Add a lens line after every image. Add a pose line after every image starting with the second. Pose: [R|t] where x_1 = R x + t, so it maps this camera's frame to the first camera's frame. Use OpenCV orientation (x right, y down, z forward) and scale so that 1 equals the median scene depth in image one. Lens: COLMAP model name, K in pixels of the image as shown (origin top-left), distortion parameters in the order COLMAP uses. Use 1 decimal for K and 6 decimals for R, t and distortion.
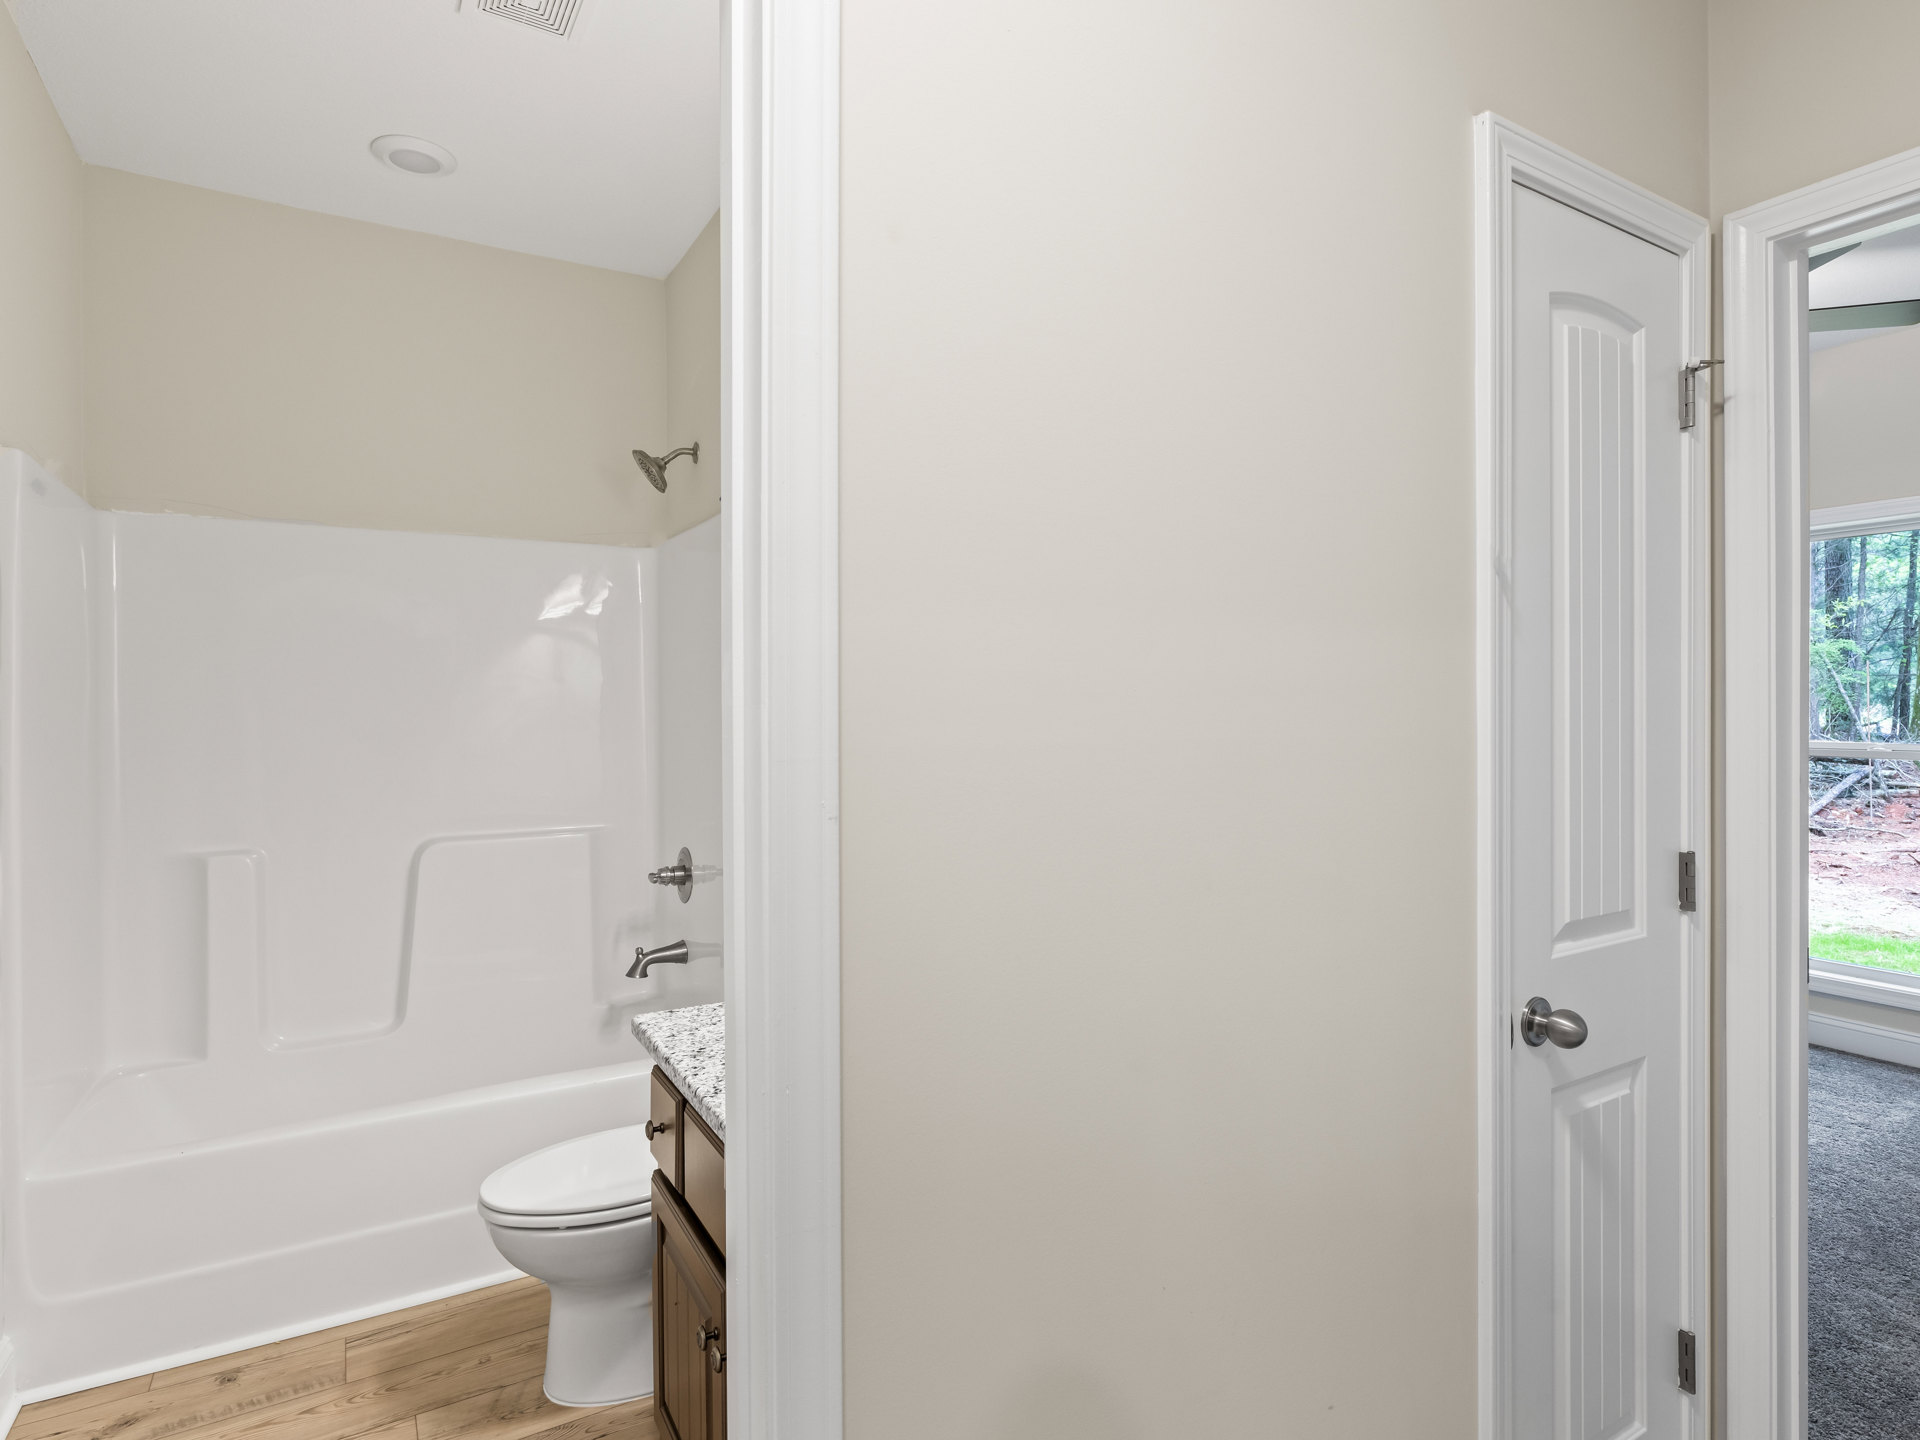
lens RADIAL K [[1044.7, 0, 968.1], [0, 1044.7, 707.5], [0, 0, 1]] dist [-0.000124, -0.000086]
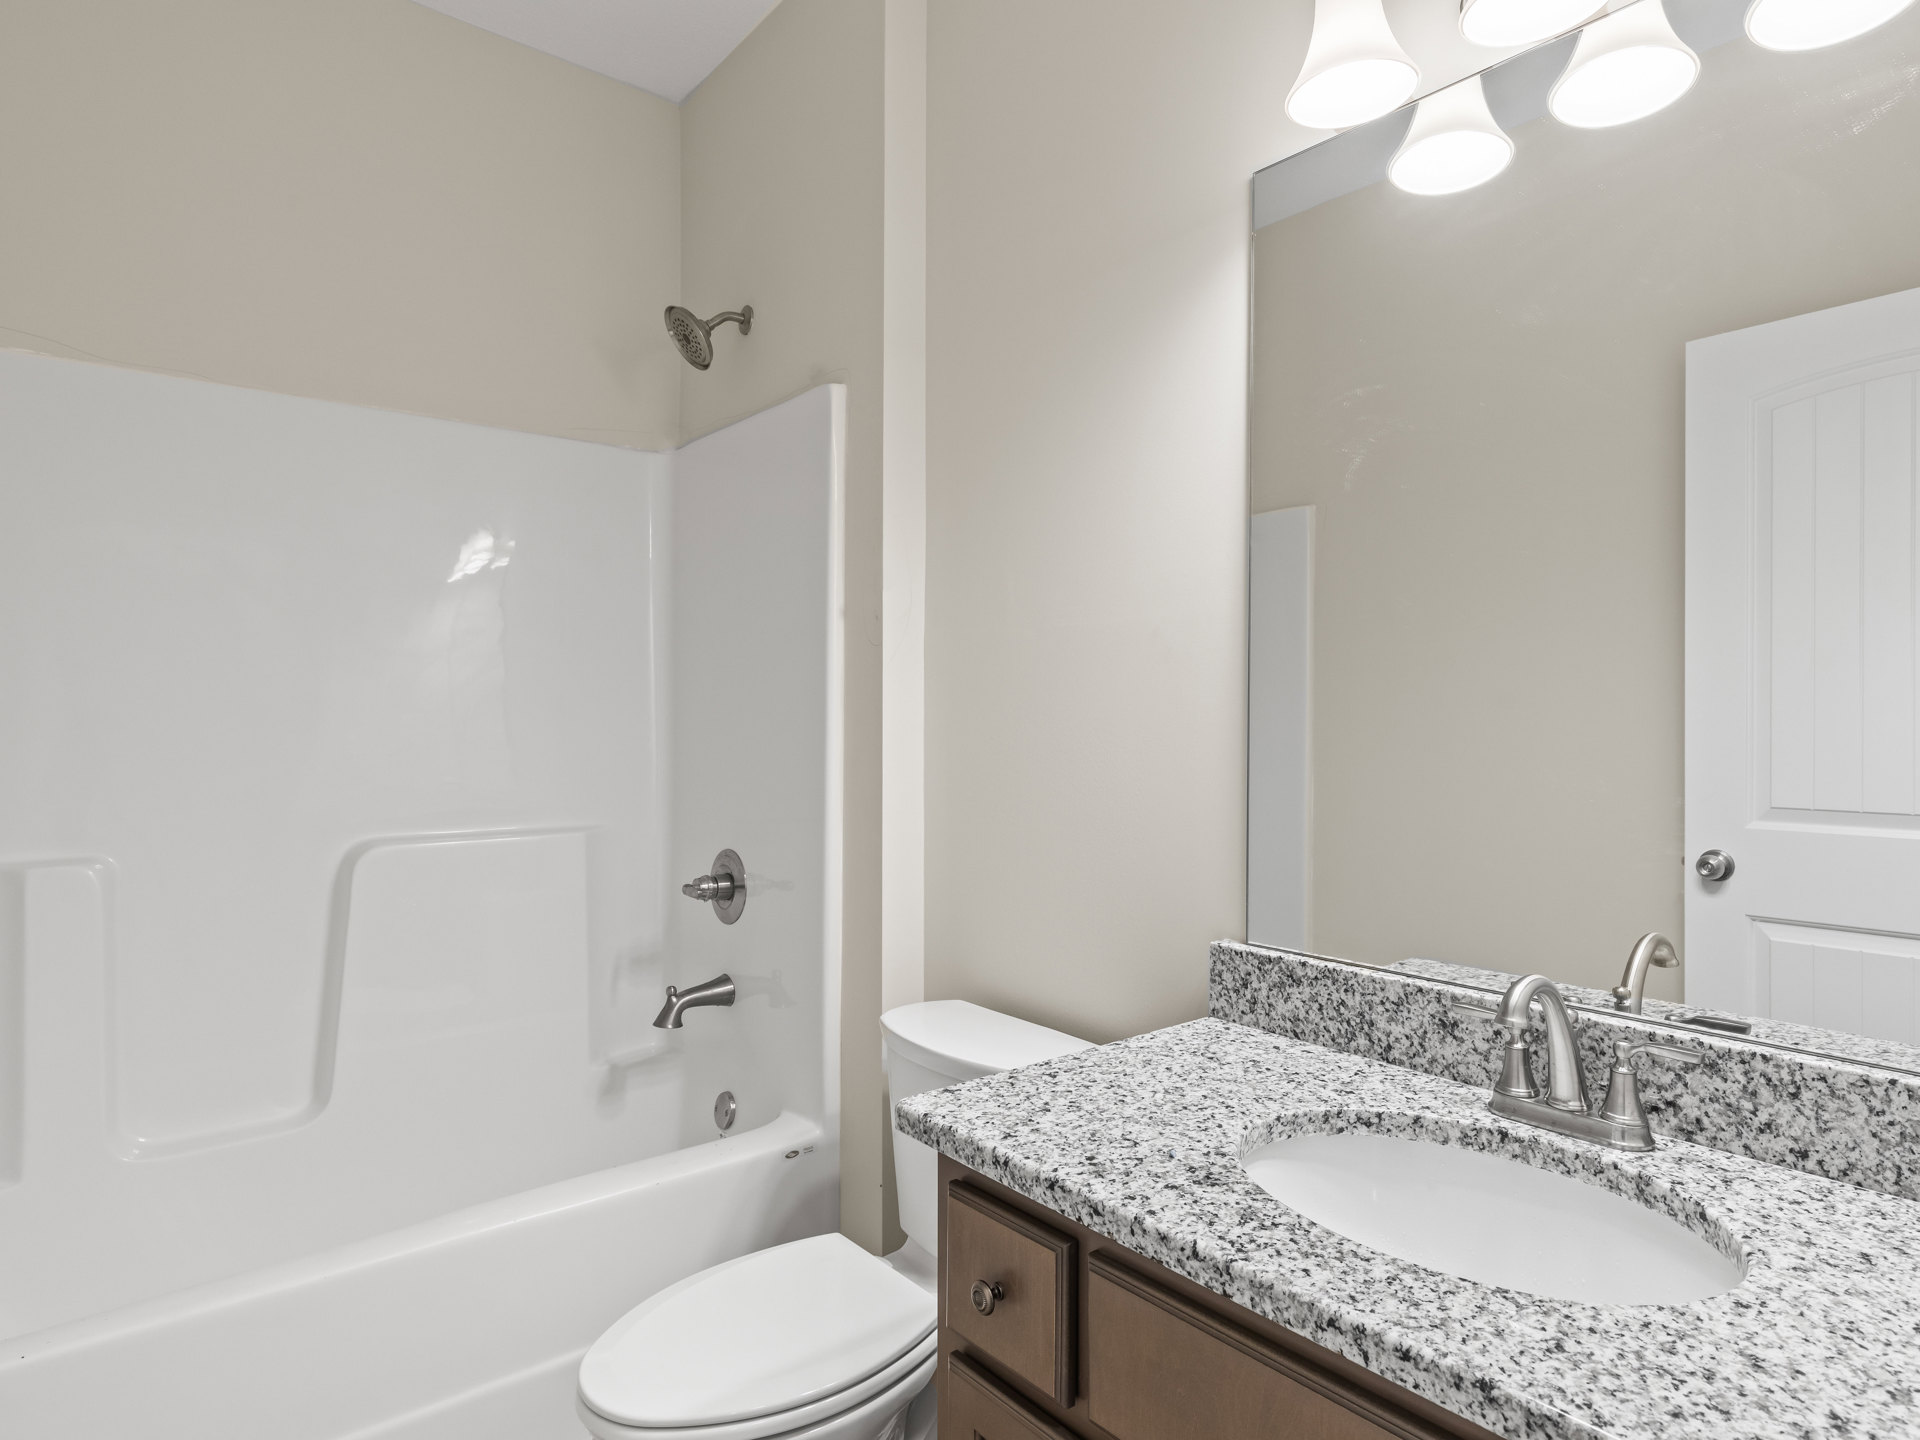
lens RADIAL K [[1037.7, 0, 916.2], [0, 1037.7, 727.2], [0, 0, 1]] dist [-0.000538, -0.001895]
pose [[0.988072, 0.005569, 0.153889, -0.255627], [-0.004884, 0.999976, -0.004828, 0.050624], [-0.153913, 0.004019, 0.988076, 0.253013]]
